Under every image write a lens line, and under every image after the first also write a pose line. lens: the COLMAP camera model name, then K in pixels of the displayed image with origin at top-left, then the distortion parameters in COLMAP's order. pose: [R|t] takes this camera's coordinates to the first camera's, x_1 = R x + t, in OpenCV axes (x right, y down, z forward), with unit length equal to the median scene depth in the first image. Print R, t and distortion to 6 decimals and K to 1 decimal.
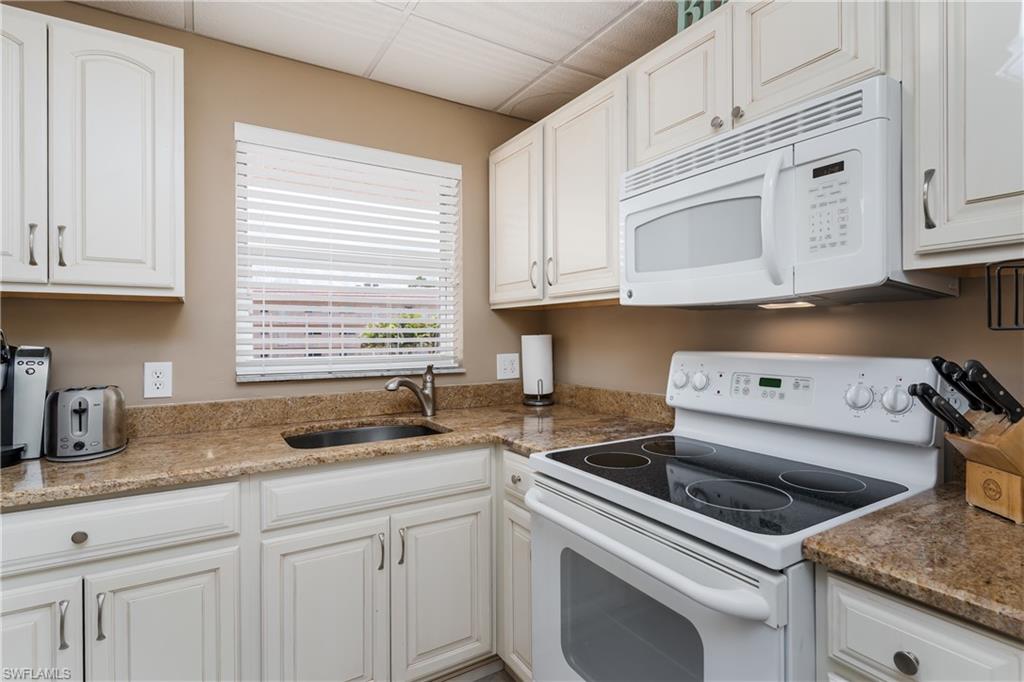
lens RADIAL K [[503.5, 0, 532.2], [0, 503.5, 337.7], [0, 0, 1]] dist [0.002232, -0.001487]
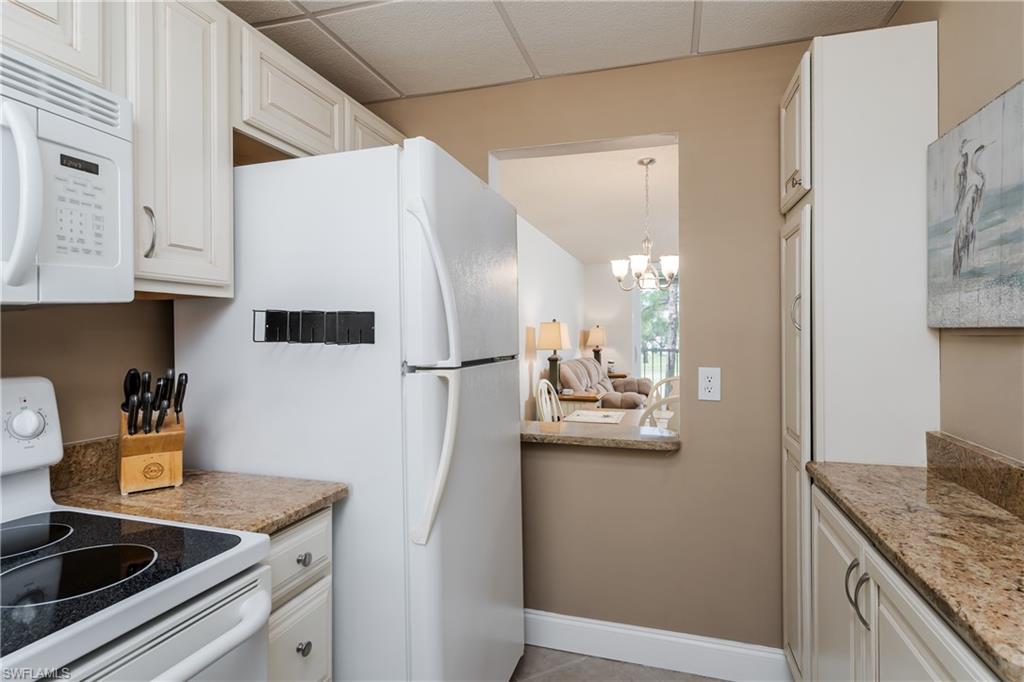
lens RADIAL K [[503.5, 0, 537.6], [0, 503.5, 335.7], [0, 0, 1]] dist [0.002232, -0.001487]
pose [[-0.668574, 0.002412, 0.743641, -0.407501], [0.009736, 0.999937, 0.005510, -0.021963], [-0.743581, 0.010924, -0.668556, 0.678820]]
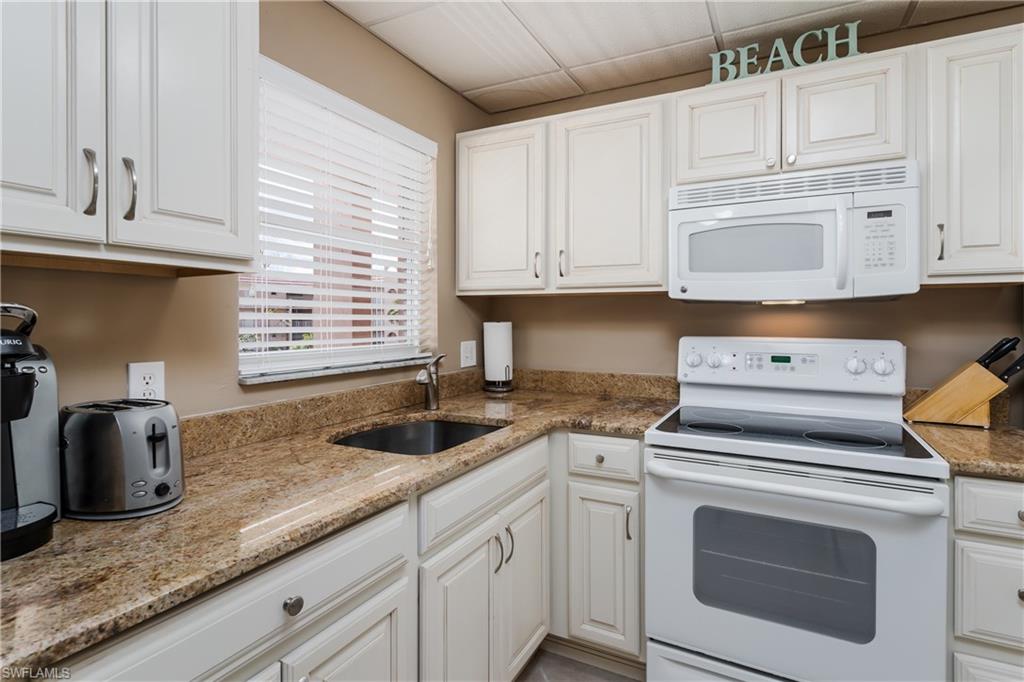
lens RADIAL K [[503.5, 0, 512.2], [0, 503.5, 319.8], [0, 0, 1]] dist [0.002232, -0.001487]
pose [[0.868695, 0.003896, 0.495332, -0.747014], [-0.001449, 0.999985, -0.005323, -0.007949], [-0.495345, 0.003906, 0.868687, 0.165639]]
